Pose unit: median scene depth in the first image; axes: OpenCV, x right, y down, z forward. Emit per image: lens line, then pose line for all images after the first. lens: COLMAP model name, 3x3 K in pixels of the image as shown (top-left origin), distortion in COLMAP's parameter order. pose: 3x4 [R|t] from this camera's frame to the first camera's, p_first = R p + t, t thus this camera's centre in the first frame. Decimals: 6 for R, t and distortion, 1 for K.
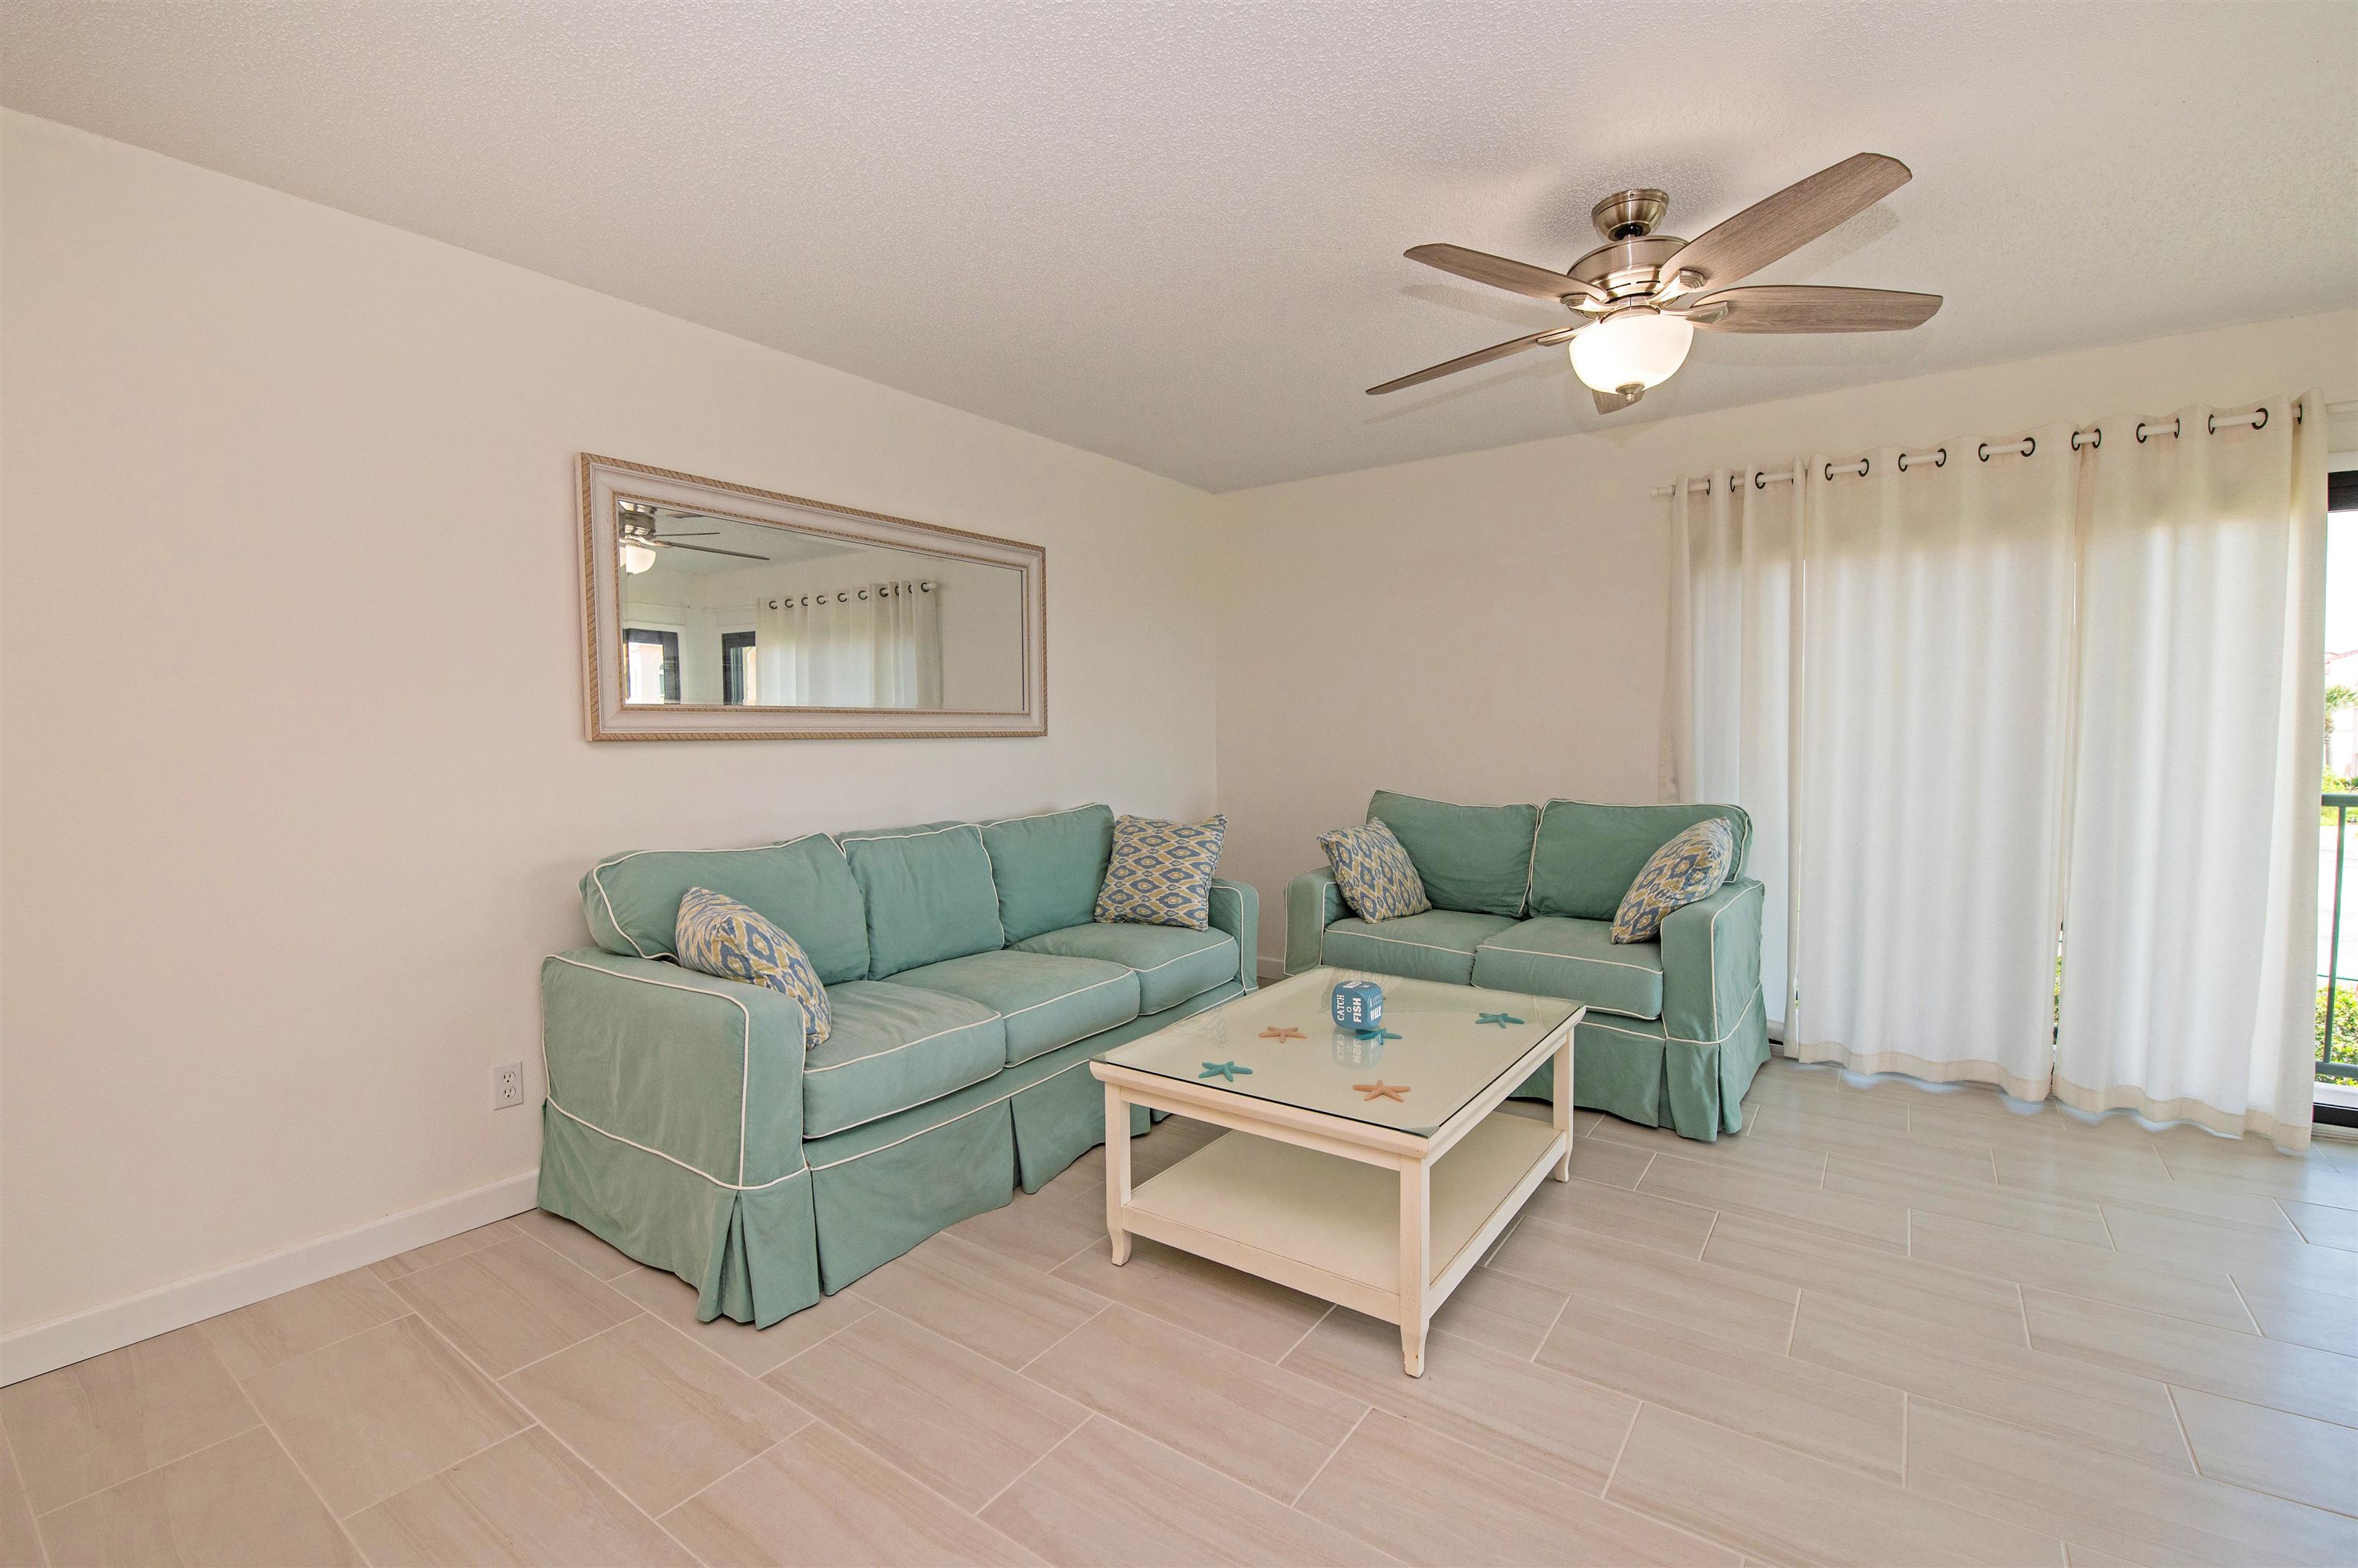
lens RADIAL K [[1040.3, 0, 1178.8], [0, 1040.3, 797.1], [0, 0, 1]] dist [-0.010288, -0.005071]
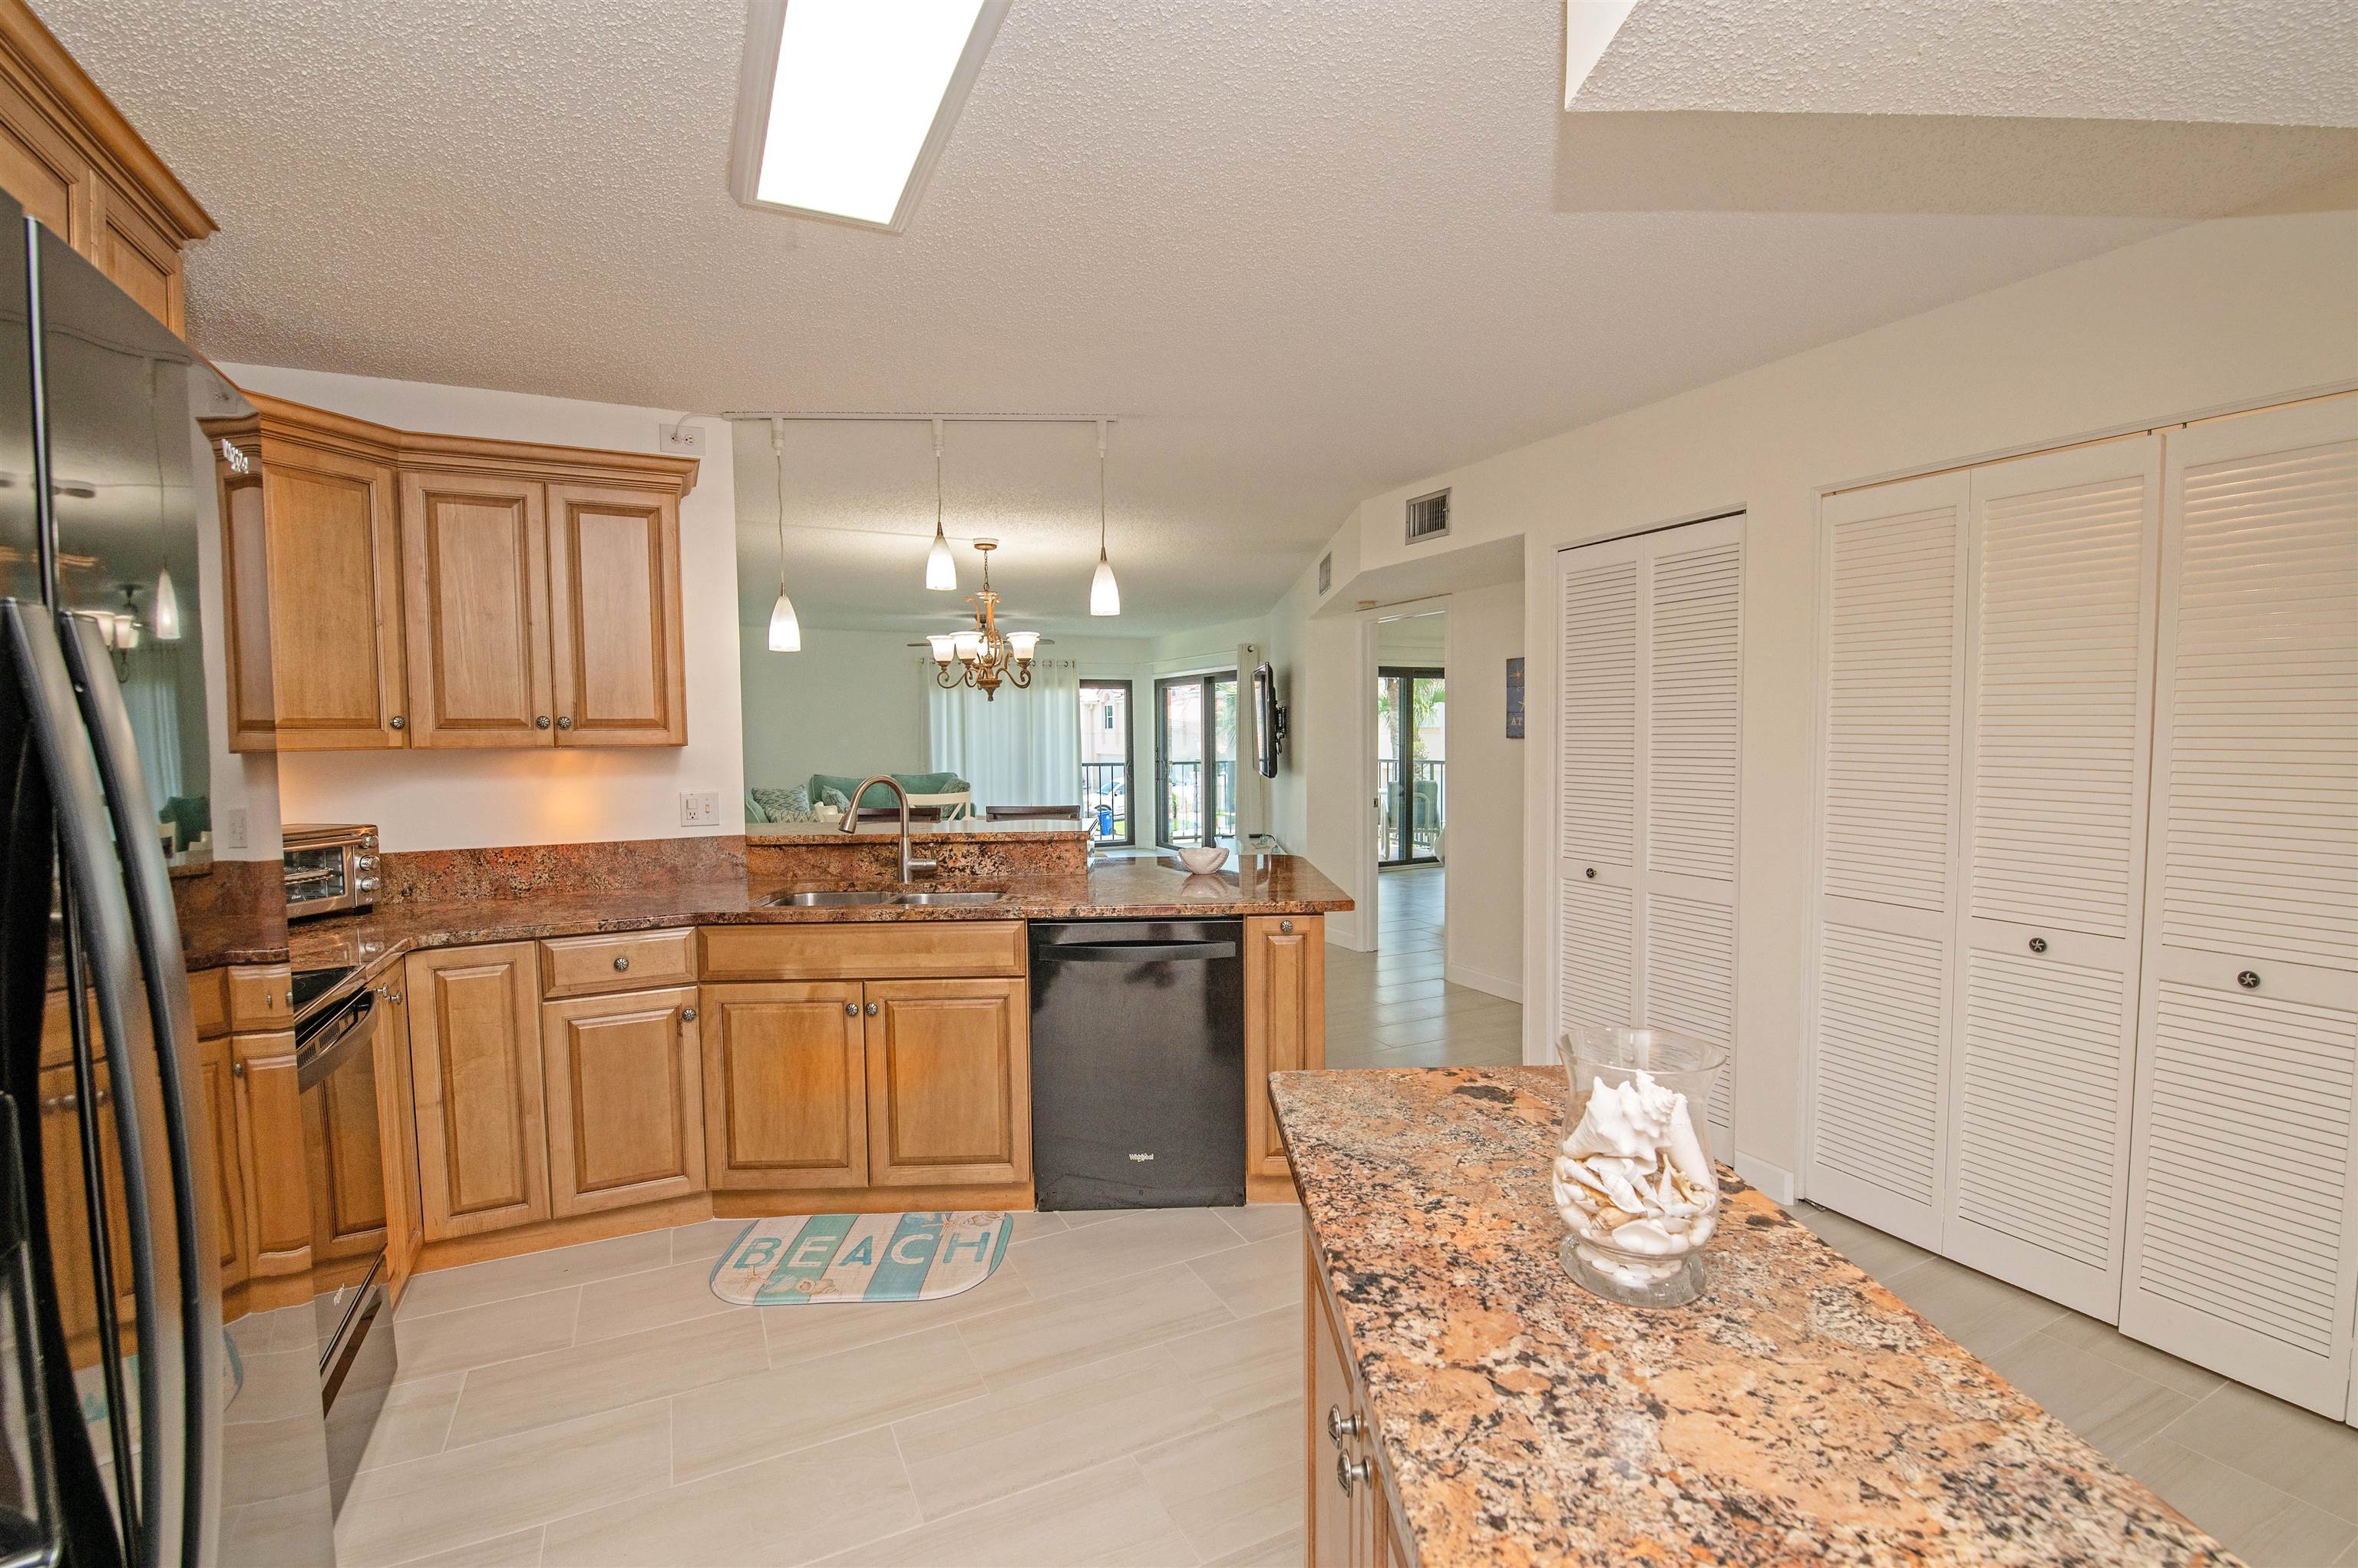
lens RADIAL K [[1040.3, 0, 1179.8], [0, 1040.3, 787.2], [0, 0, 1]] dist [-0.010288, -0.005071]
pose [[0.485775, -0.050268, 0.872637, -1.817790], [0.058401, 0.997981, 0.024978, 0.015359], [-0.872131, 0.038829, 0.487730, -1.056435]]
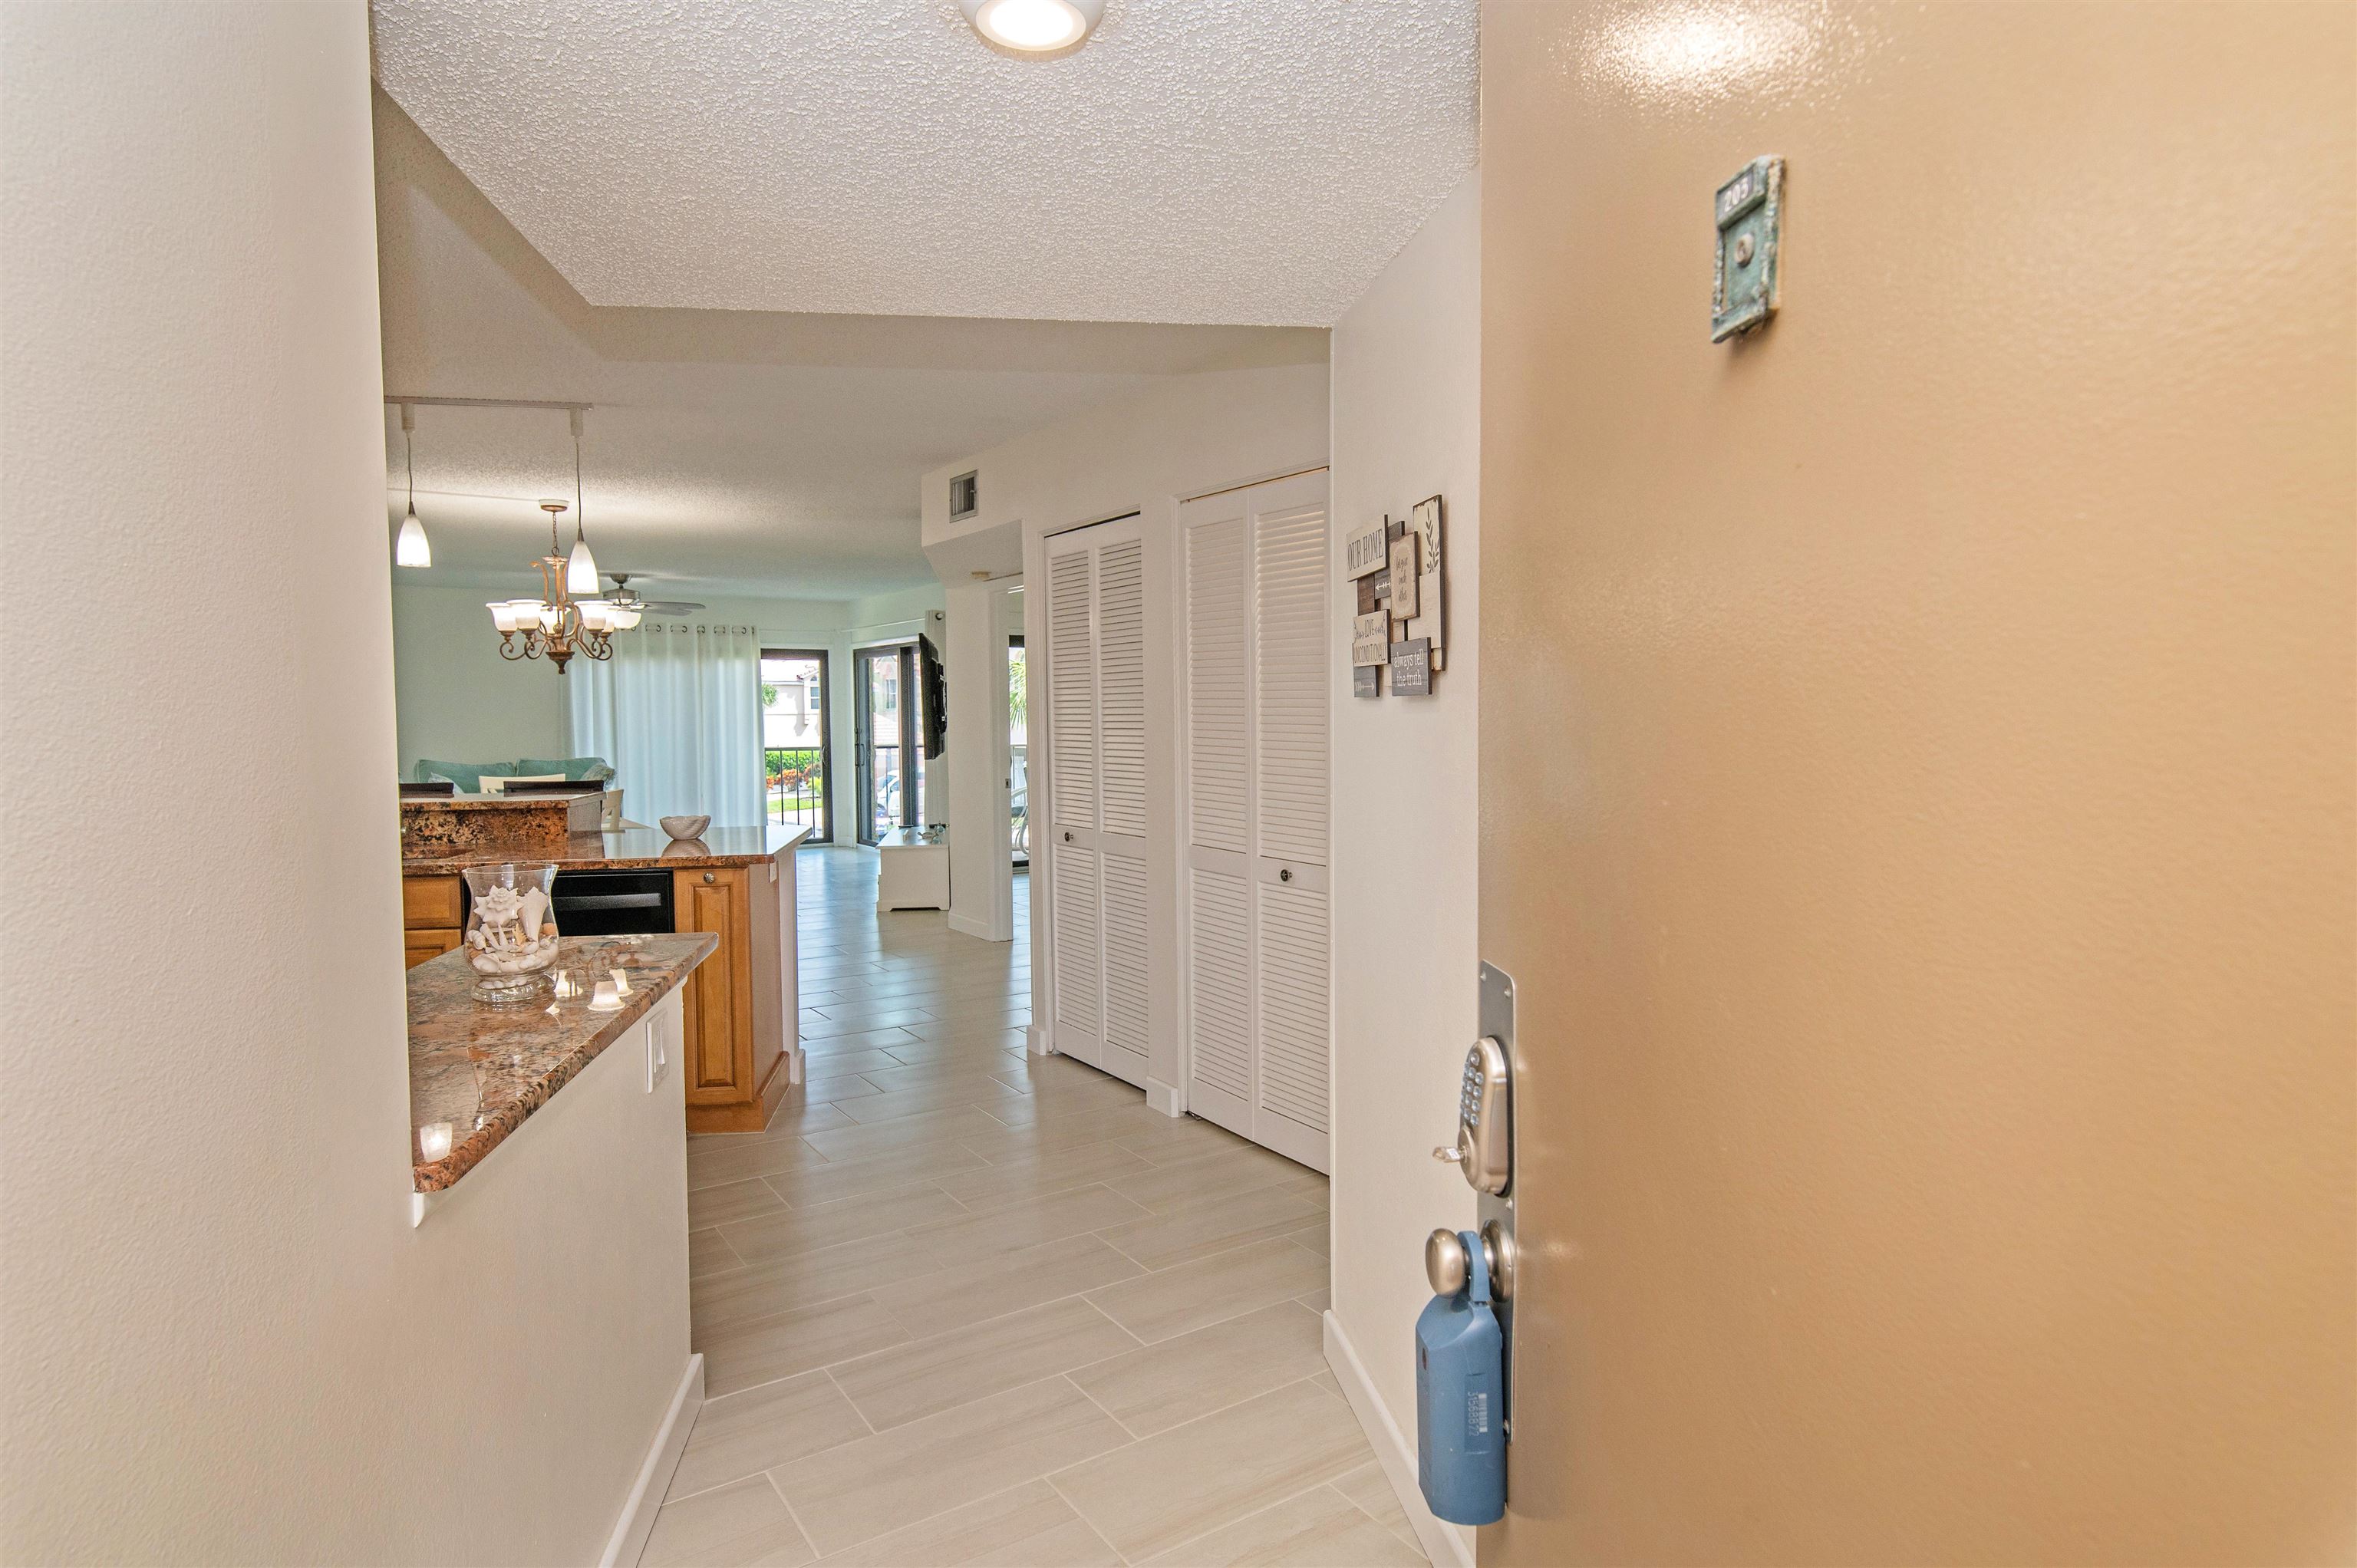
lens RADIAL K [[1314.7, 0, 1184.9], [0, 1314.7, 775.5], [0, 0, 1]] dist [-0.006903, -0.000678]
pose [[0.363483, -0.047132, 0.930408, -1.982688], [0.060095, 0.997826, 0.027070, 0.053493], [-0.929660, 0.046073, 0.365525, -1.534280]]
